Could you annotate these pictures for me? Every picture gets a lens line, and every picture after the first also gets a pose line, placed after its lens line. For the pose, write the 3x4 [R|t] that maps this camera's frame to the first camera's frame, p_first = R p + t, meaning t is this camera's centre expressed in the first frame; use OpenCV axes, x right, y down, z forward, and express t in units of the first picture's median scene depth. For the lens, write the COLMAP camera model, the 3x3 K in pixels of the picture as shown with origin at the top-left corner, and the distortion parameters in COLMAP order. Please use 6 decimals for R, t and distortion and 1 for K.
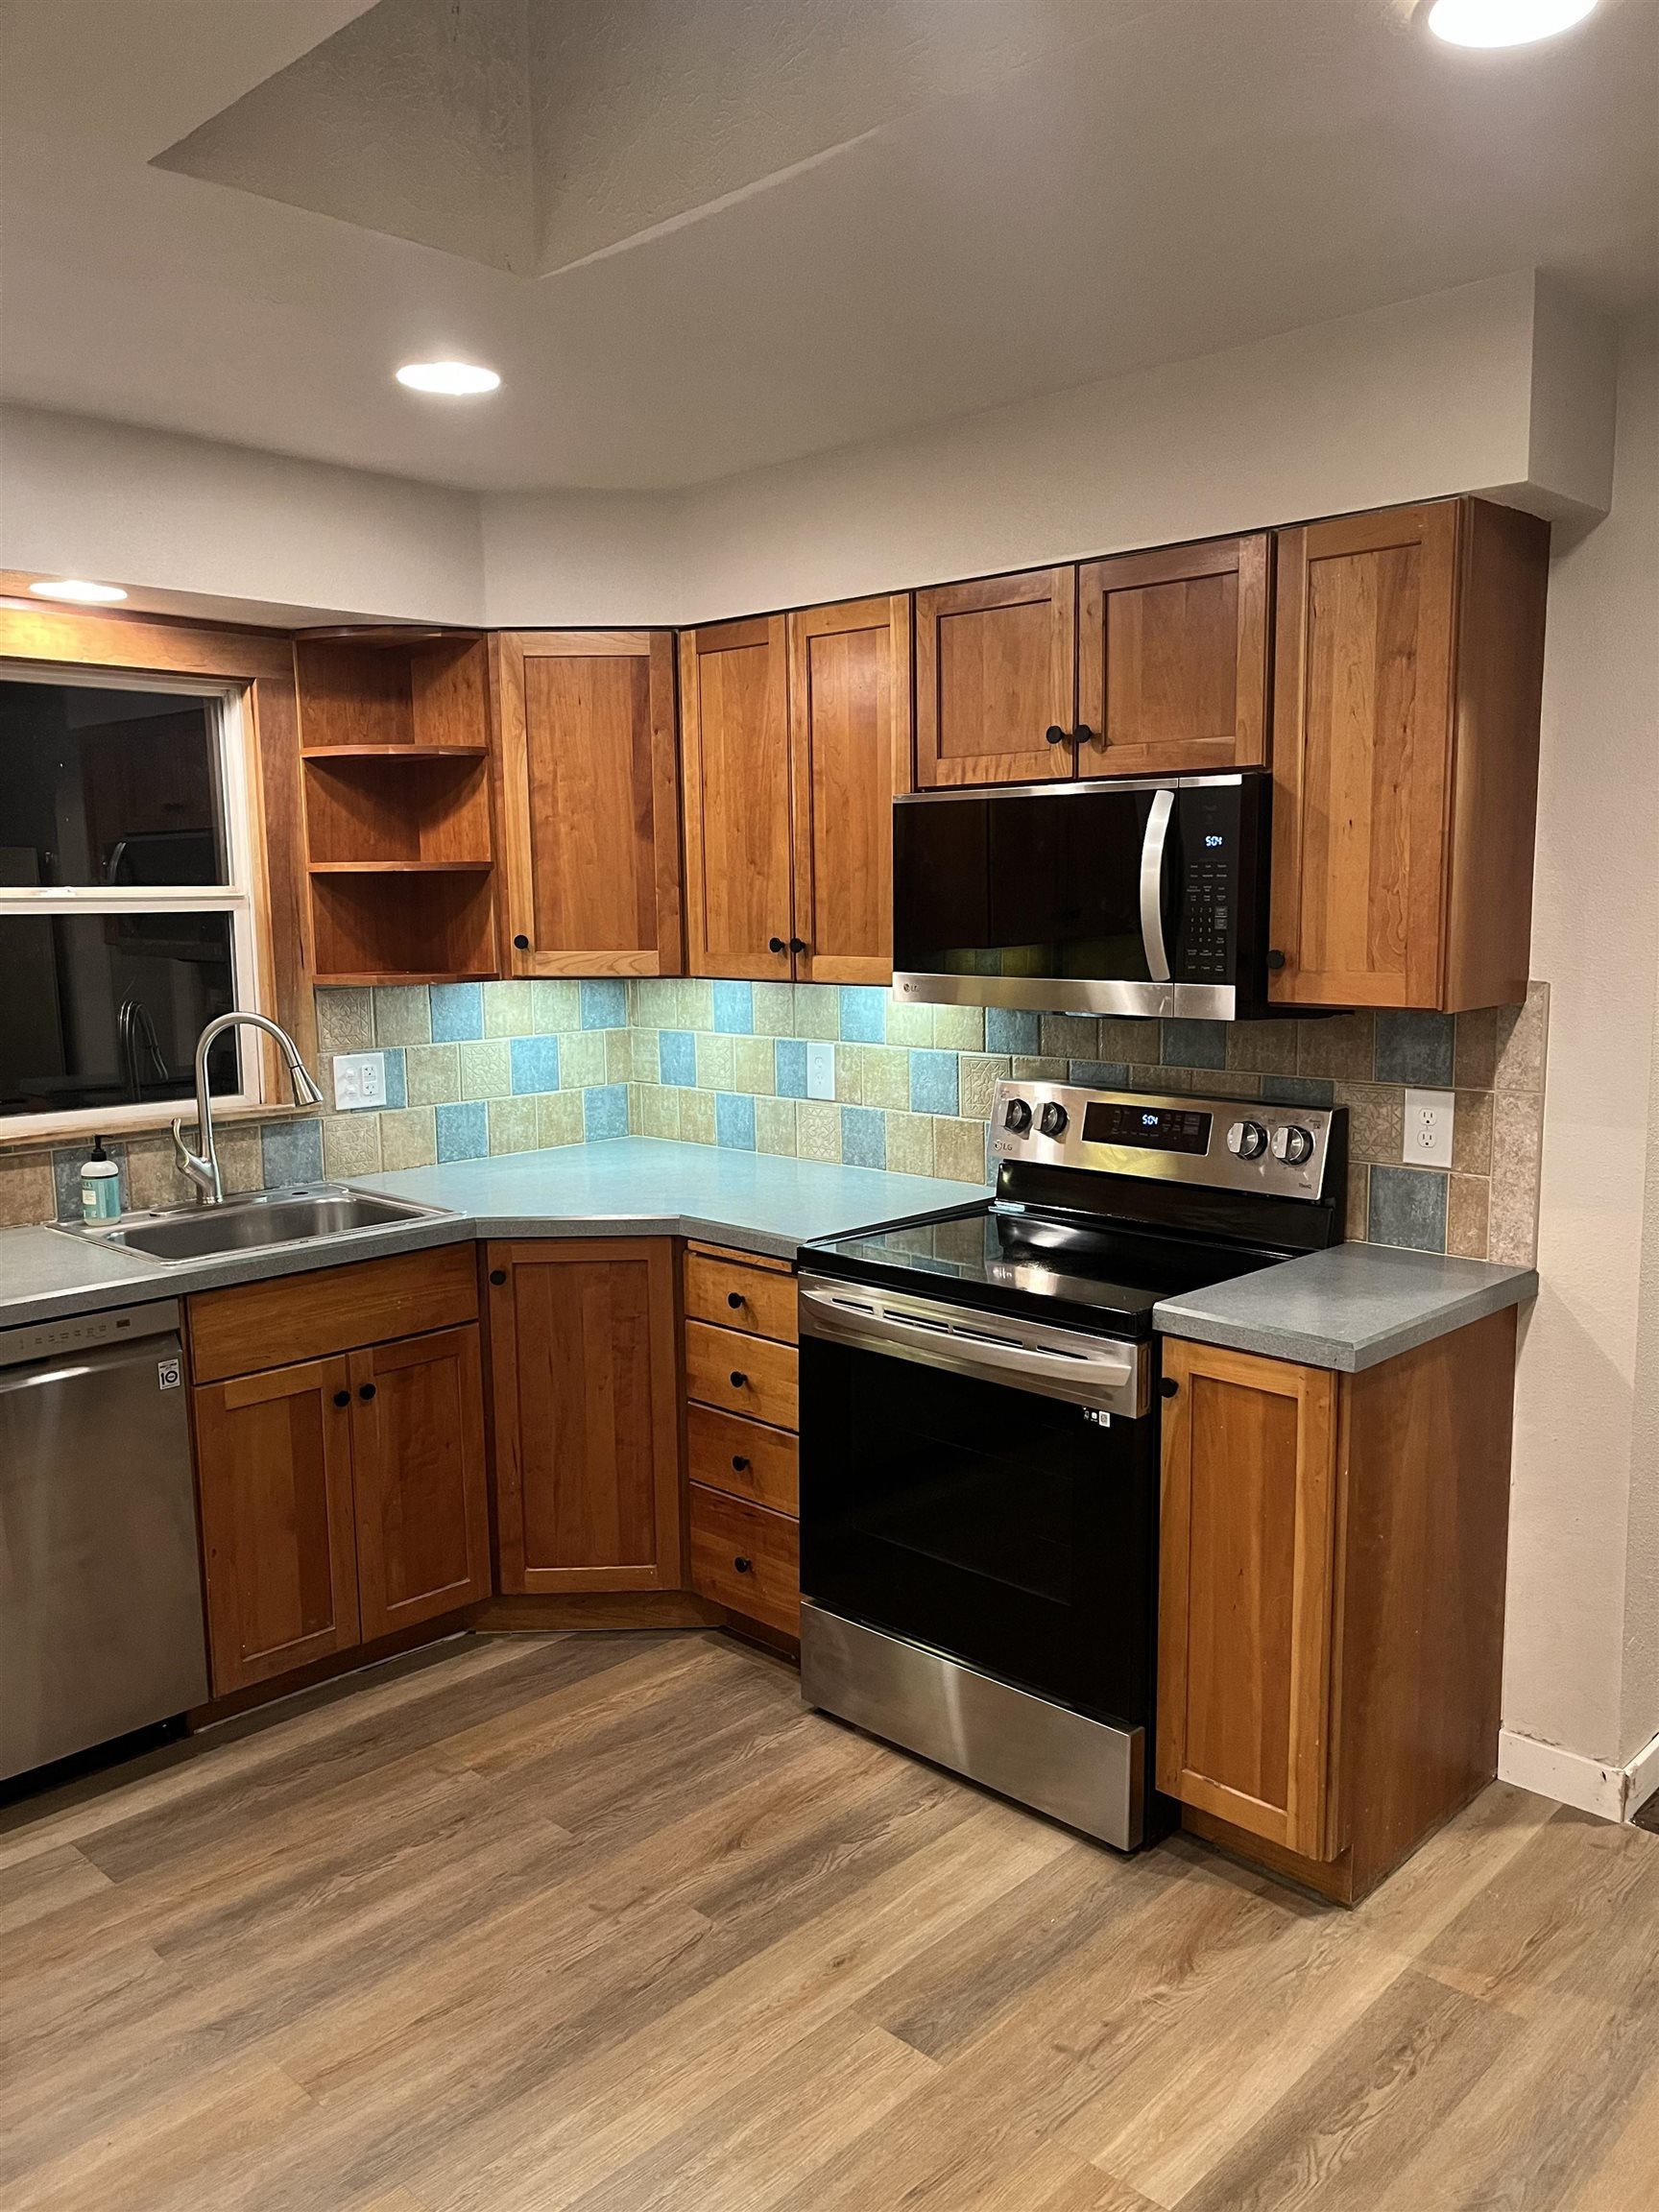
lens RADIAL K [[1654.6, 0, 840.1], [0, 1654.6, 1128.4], [0, 0, 1]] dist [0.076703, -0.110012]
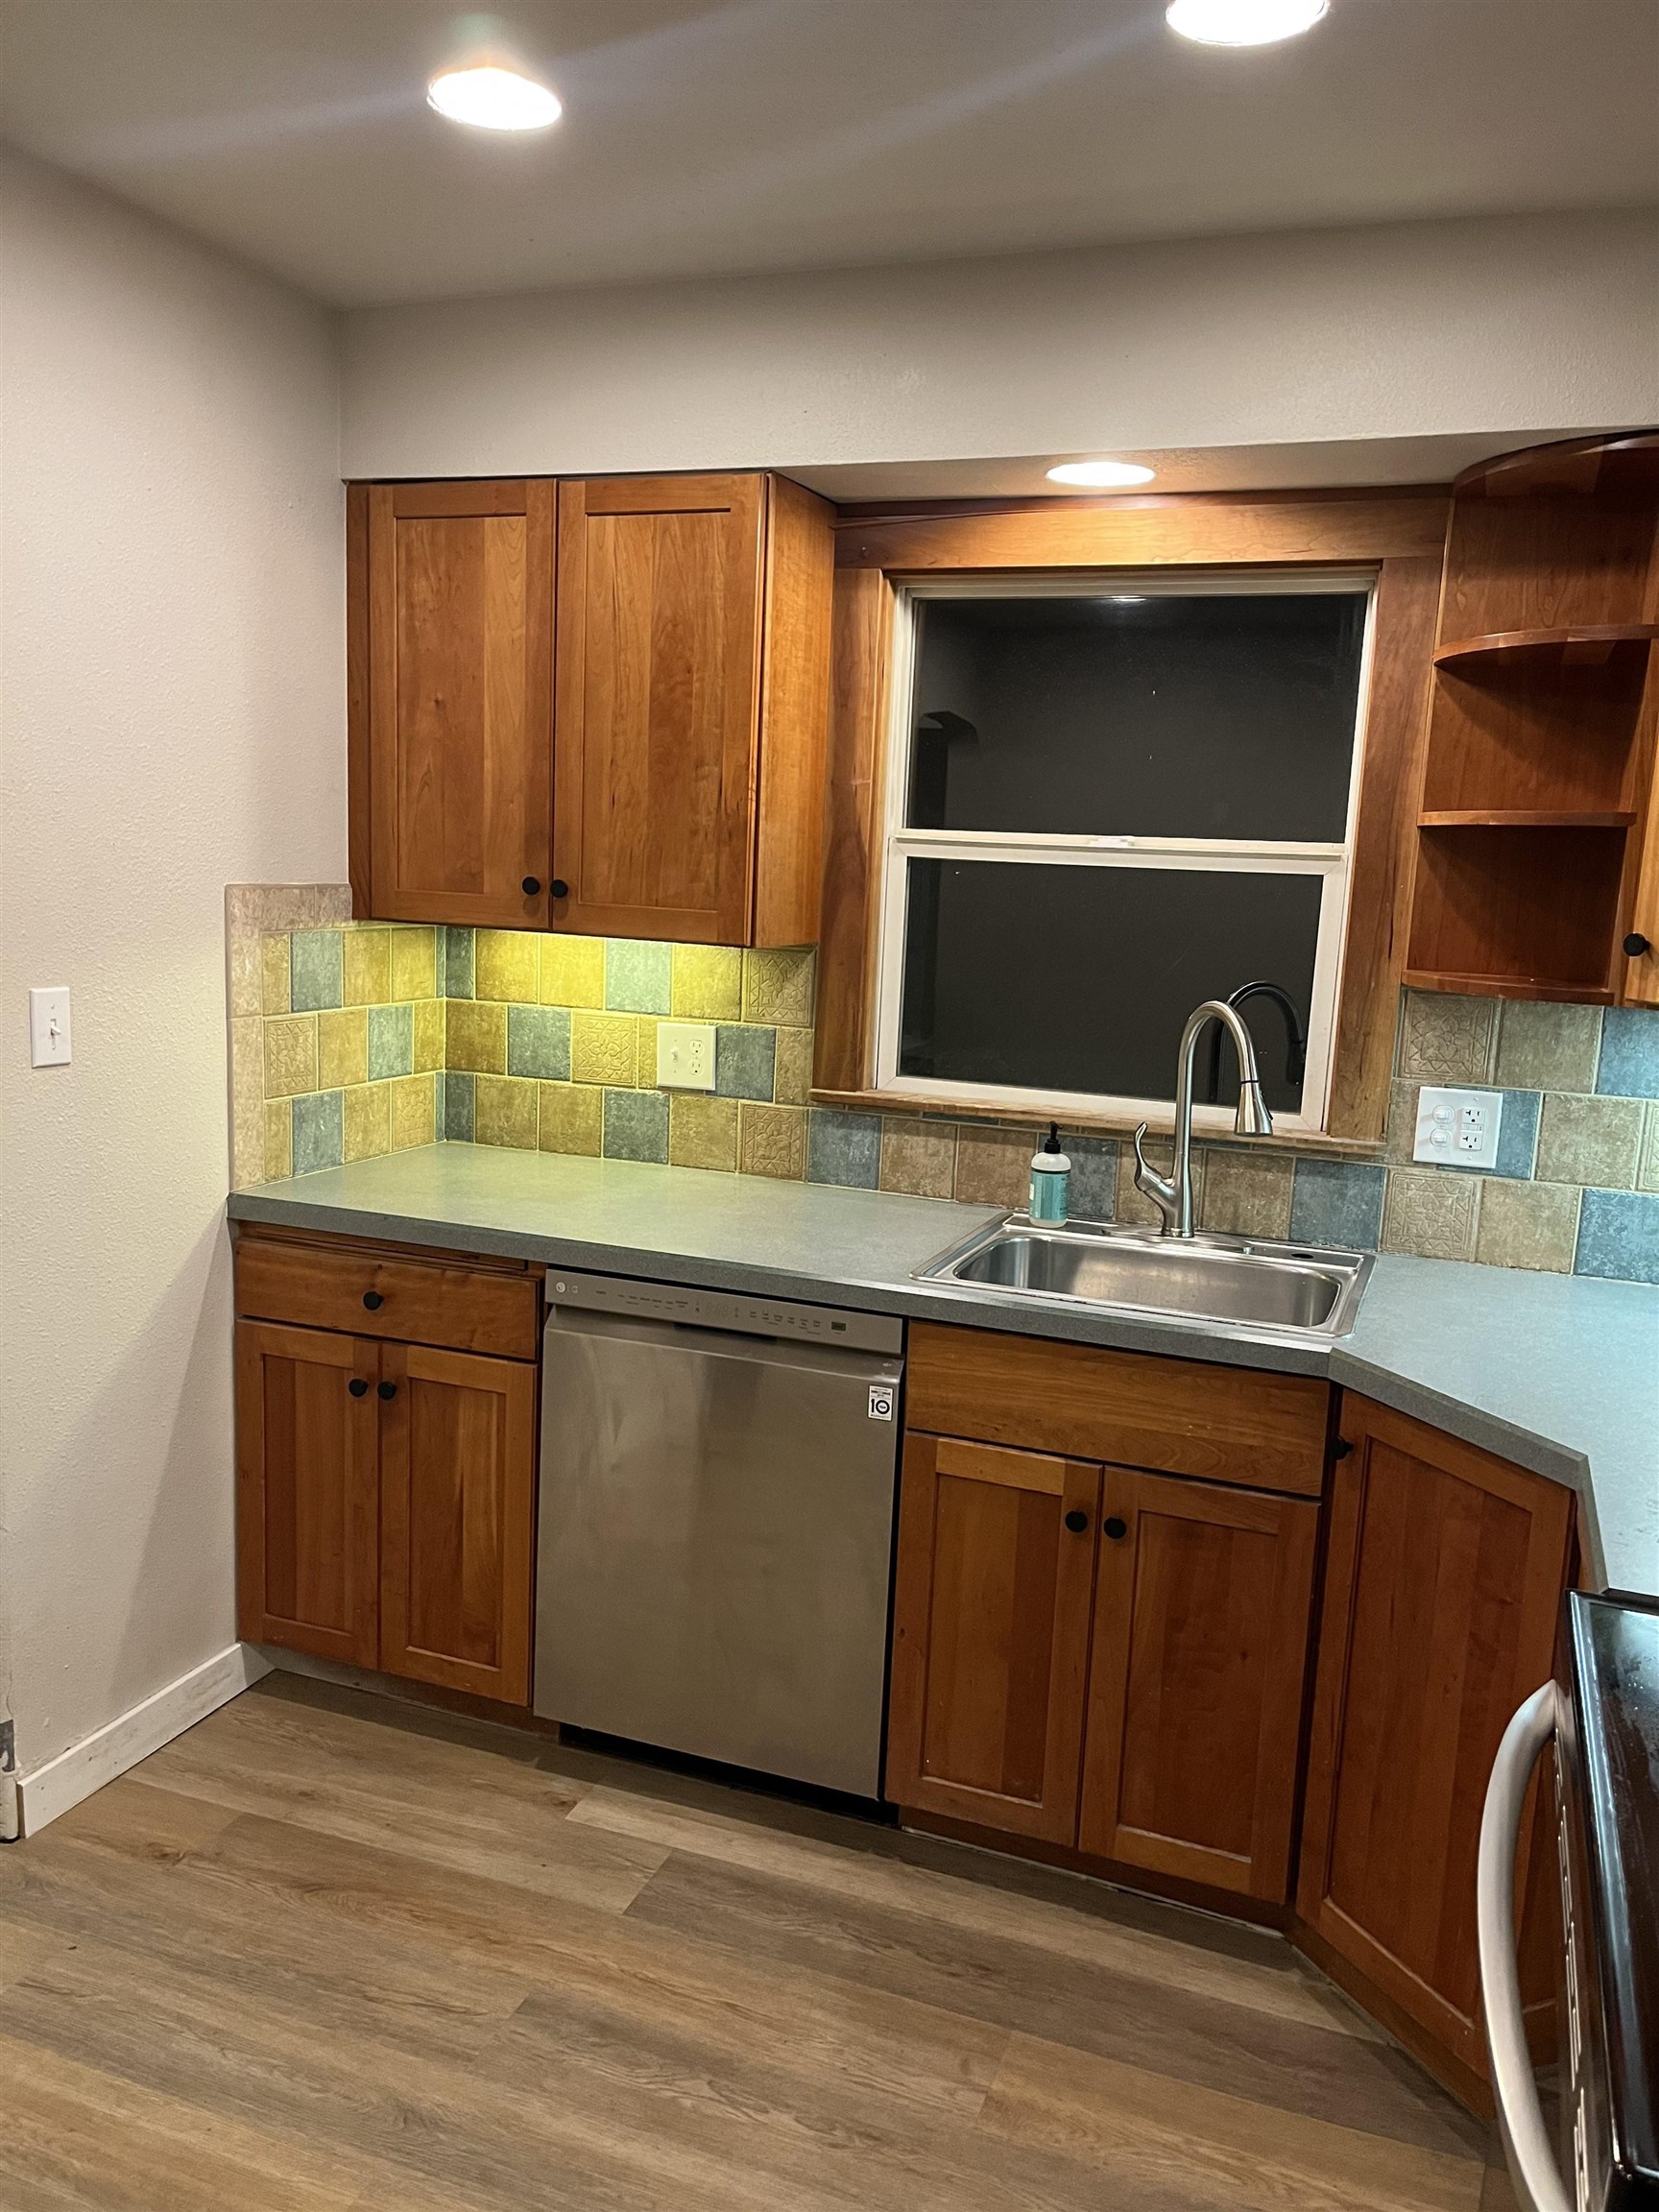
lens RADIAL K [[1654.6, 0, 840.1], [0, 1654.6, 1128.4], [0, 0, 1]] dist [0.076703, -0.110012]
pose [[0.390873, 0.178647, -0.902942, 0.271979], [-0.181932, 0.976626, 0.114470, -0.067913], [0.902286, 0.119531, 0.414238, 0.525350]]
